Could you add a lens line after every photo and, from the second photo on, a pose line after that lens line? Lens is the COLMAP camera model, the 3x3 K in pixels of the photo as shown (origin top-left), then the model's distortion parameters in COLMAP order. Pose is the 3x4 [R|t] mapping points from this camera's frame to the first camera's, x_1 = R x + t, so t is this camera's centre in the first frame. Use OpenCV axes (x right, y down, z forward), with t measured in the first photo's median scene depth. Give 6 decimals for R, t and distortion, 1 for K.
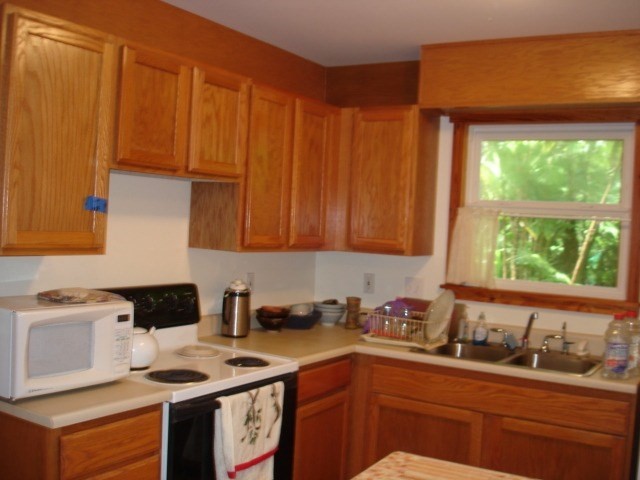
lens RADIAL K [[718.6, 0, 320.0], [0, 718.6, 240.0], [0, 0, 1]] dist [-0.052876, -0.148887]
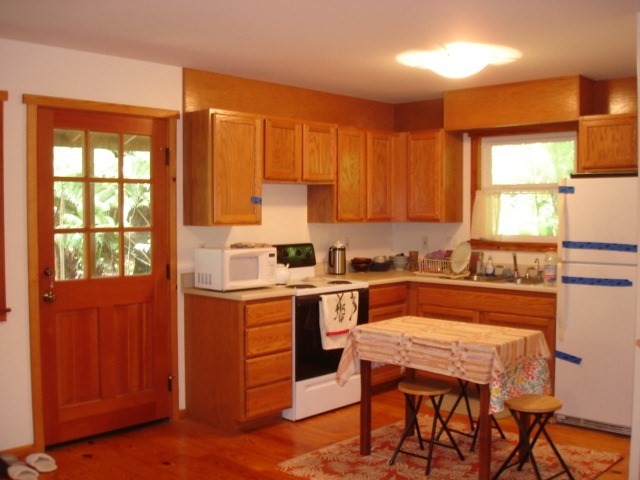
lens RADIAL K [[718.6, 0, 320.0], [0, 718.6, 240.0], [0, 0, 1]] dist [-0.052876, -0.148887]
pose [[0.978034, -0.042413, -0.204085, 0.206666], [0.045264, 0.998932, 0.009319, 0.038805], [0.203472, -0.018352, 0.978909, -0.724052]]
